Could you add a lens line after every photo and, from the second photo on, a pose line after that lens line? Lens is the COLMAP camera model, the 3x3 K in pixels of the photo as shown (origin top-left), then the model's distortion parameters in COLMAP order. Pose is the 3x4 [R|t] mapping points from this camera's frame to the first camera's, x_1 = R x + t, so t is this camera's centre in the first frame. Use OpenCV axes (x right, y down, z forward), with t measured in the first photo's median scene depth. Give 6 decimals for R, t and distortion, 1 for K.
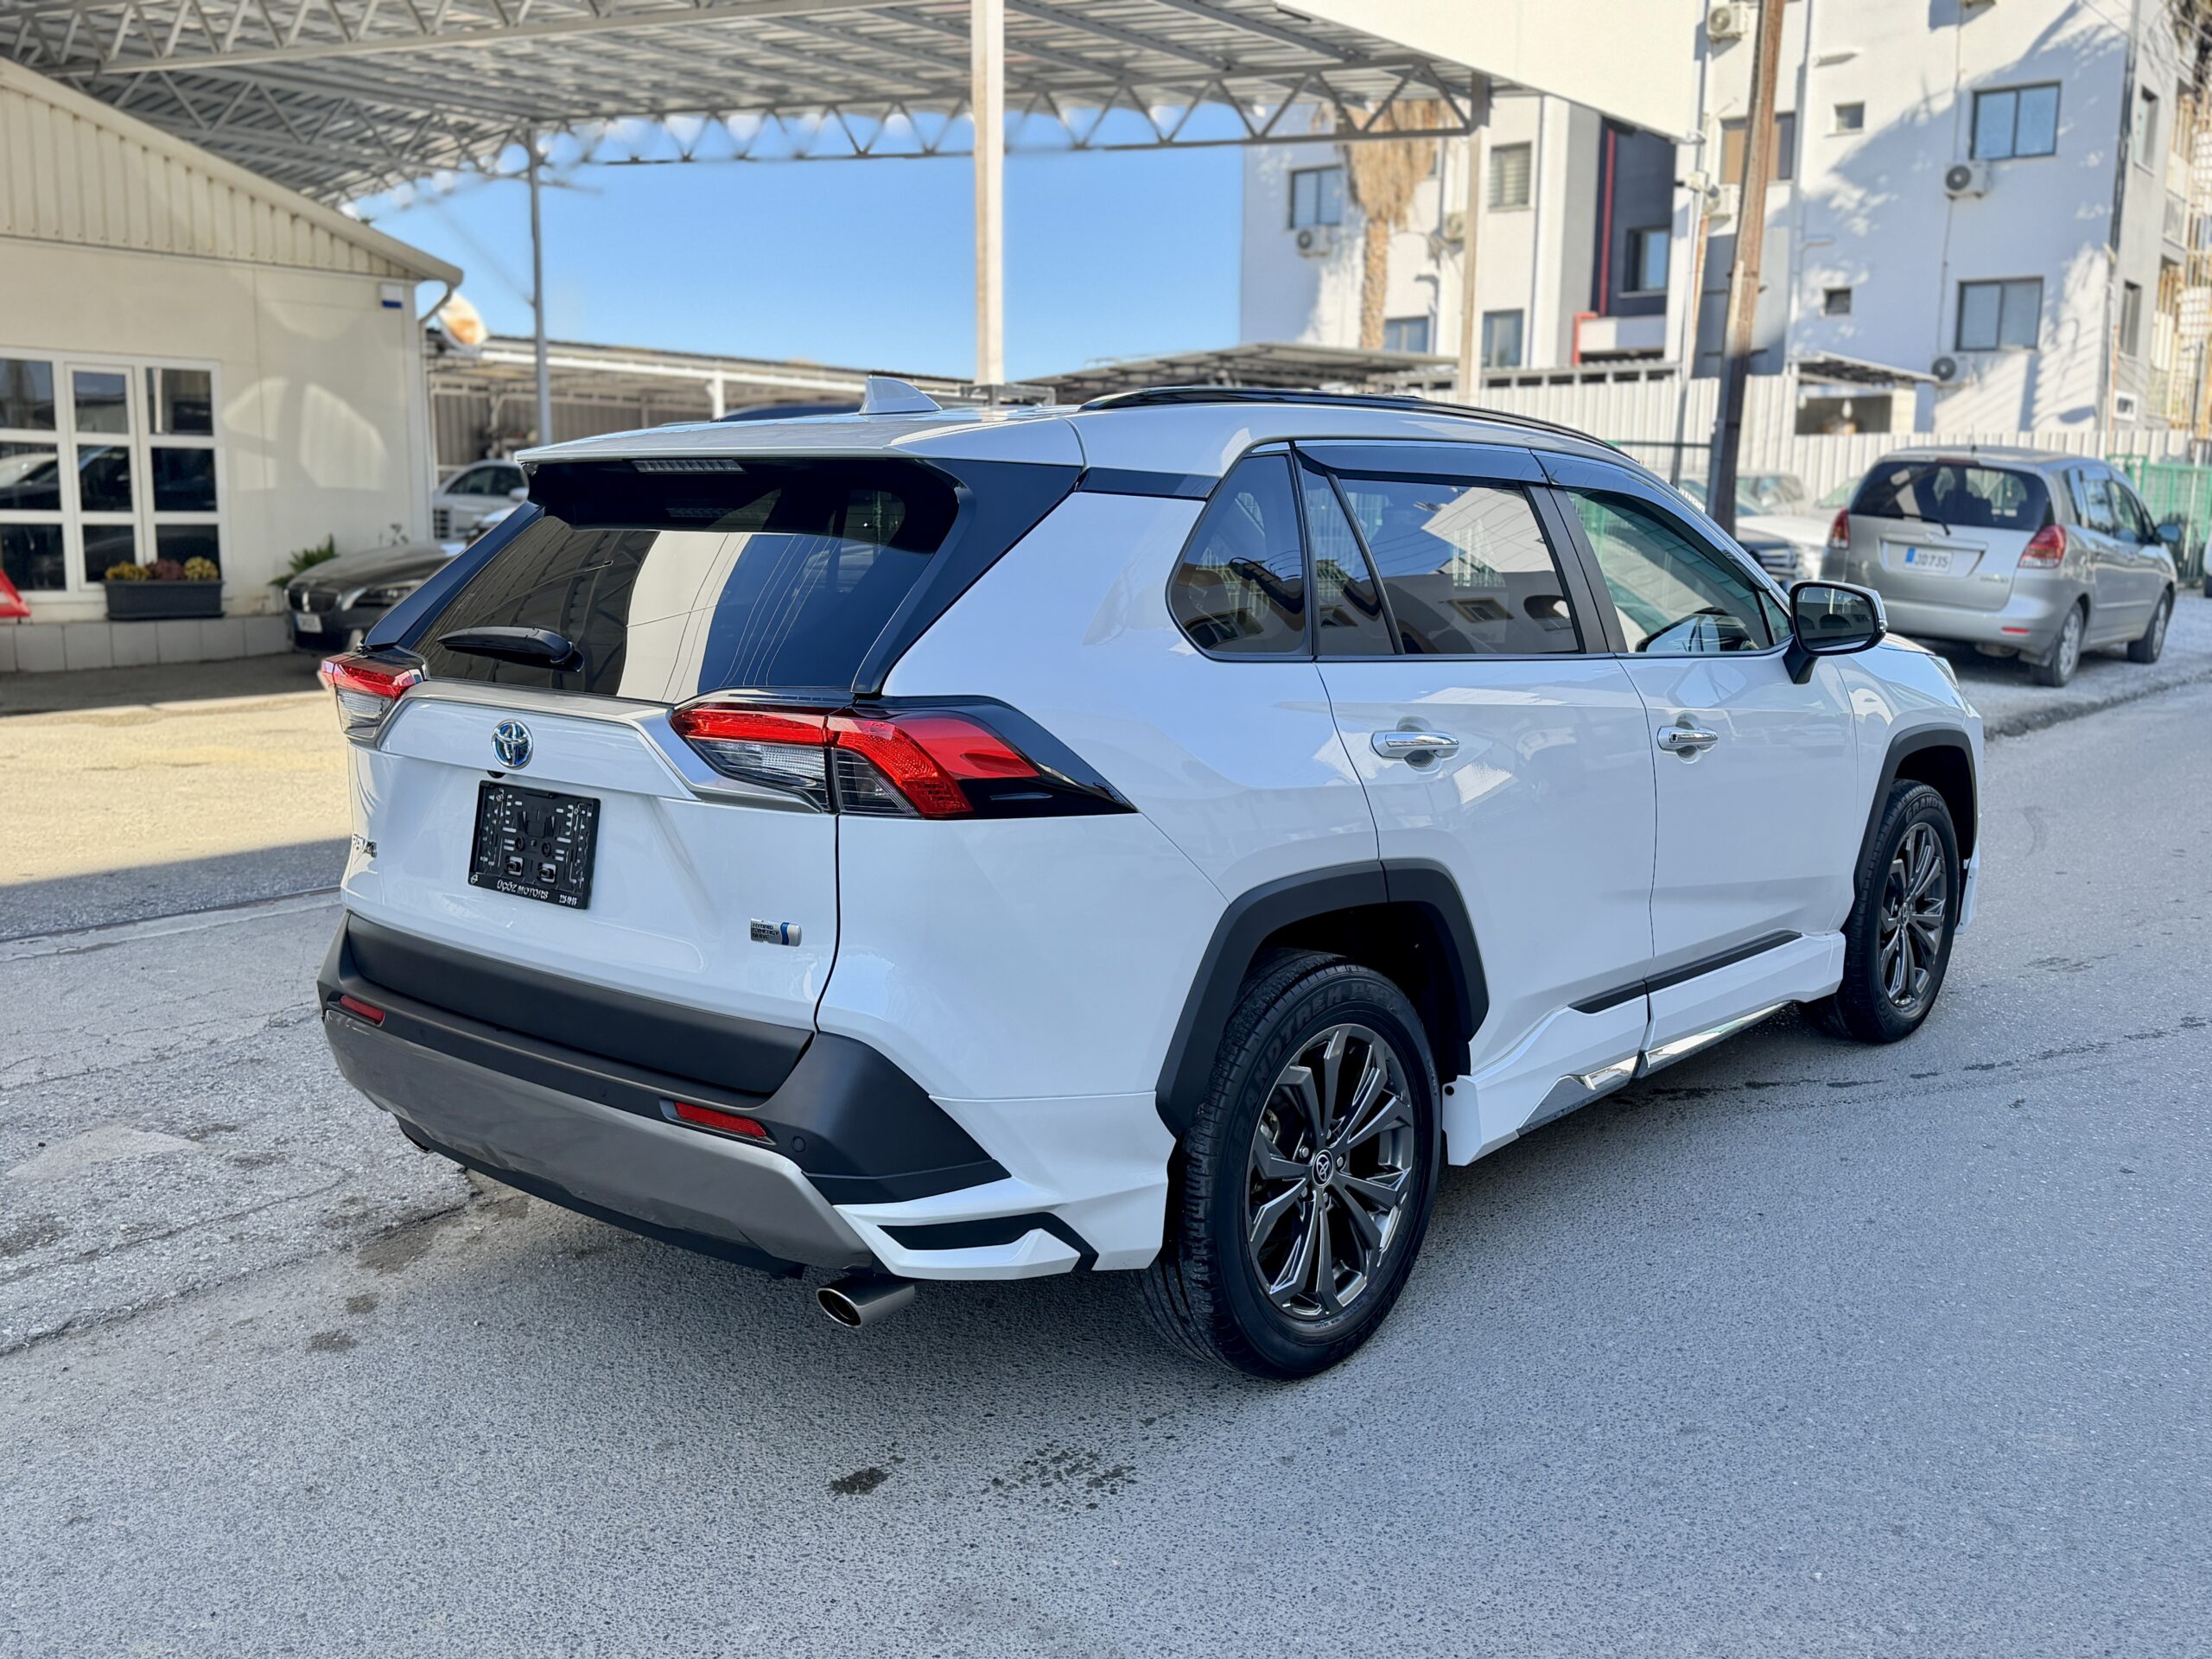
lens RADIAL K [[1979.8, 0, 1107.1], [0, 1979.8, 829.4], [0, 0, 1]] dist [0.083349, -0.020124]
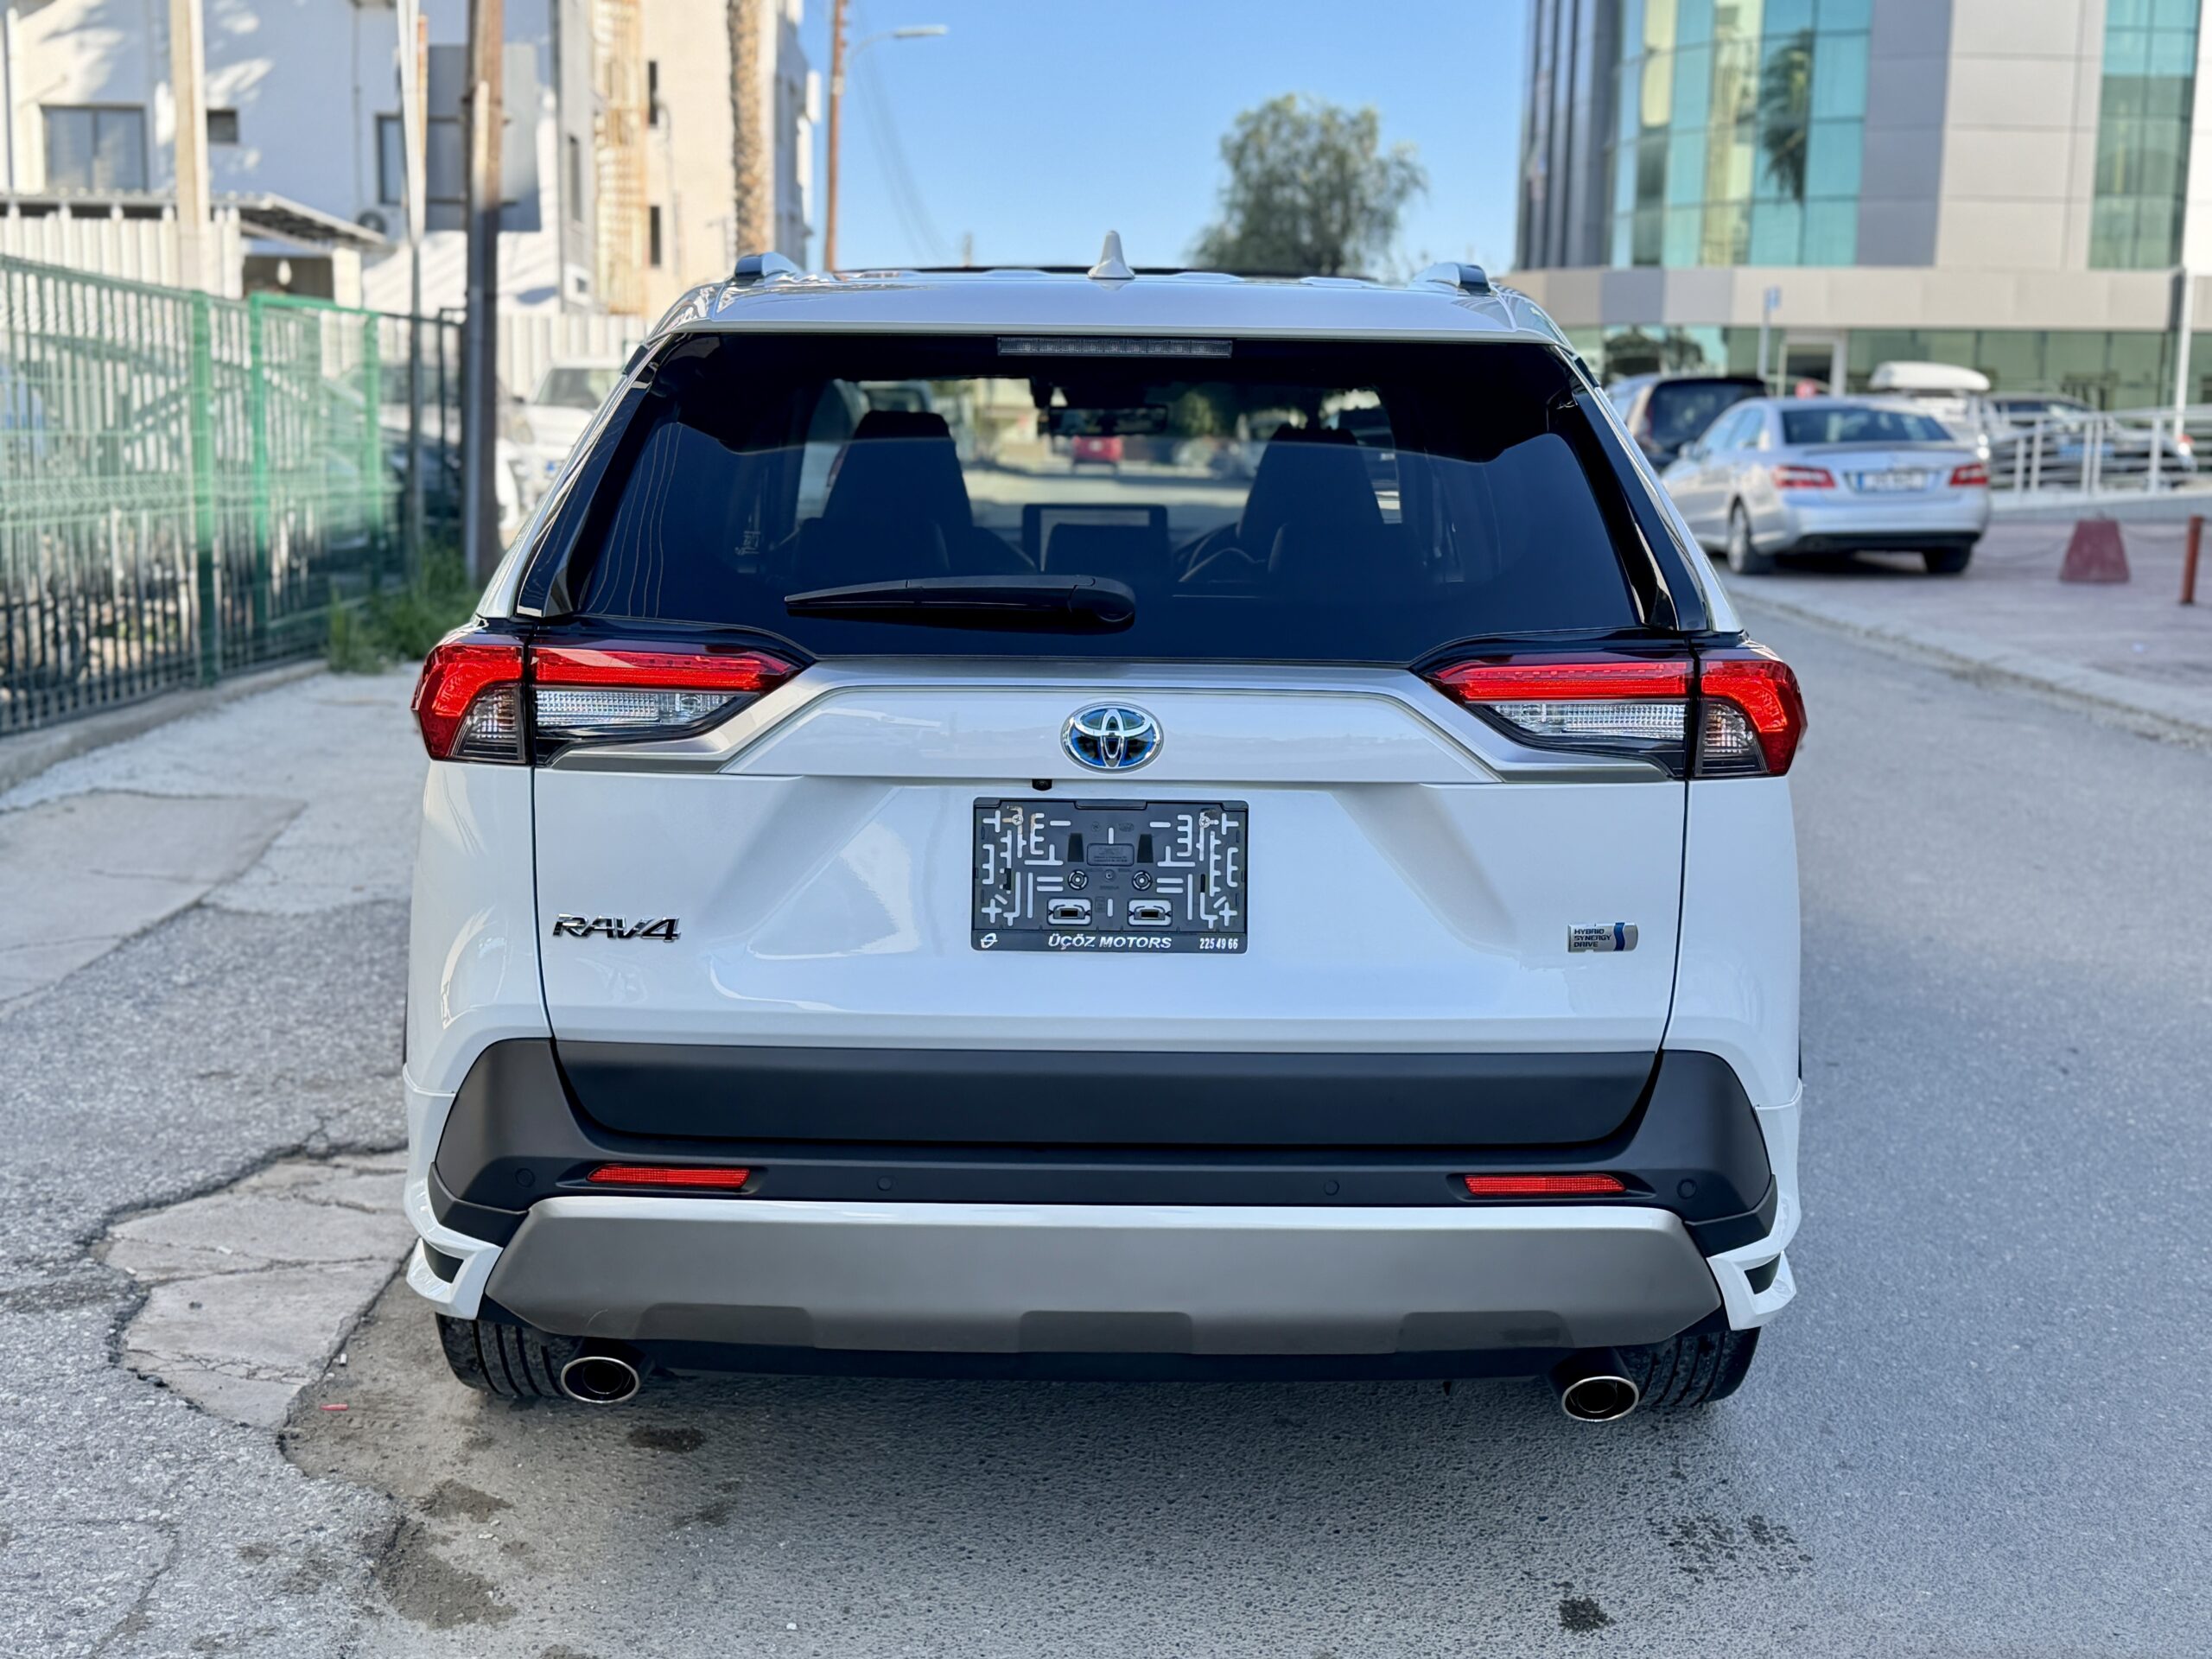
lens RADIAL K [[2664.6, 0, 1105.6], [0, 2664.6, 824.1], [0, 0, 1]] dist [0.092538, 0.000000]
pose [[0.751051, -0.096108, 0.653212, -0.716461], [0.097839, 0.994626, 0.033847, -0.034663], [-0.652955, 0.038489, 0.756418, 0.223605]]
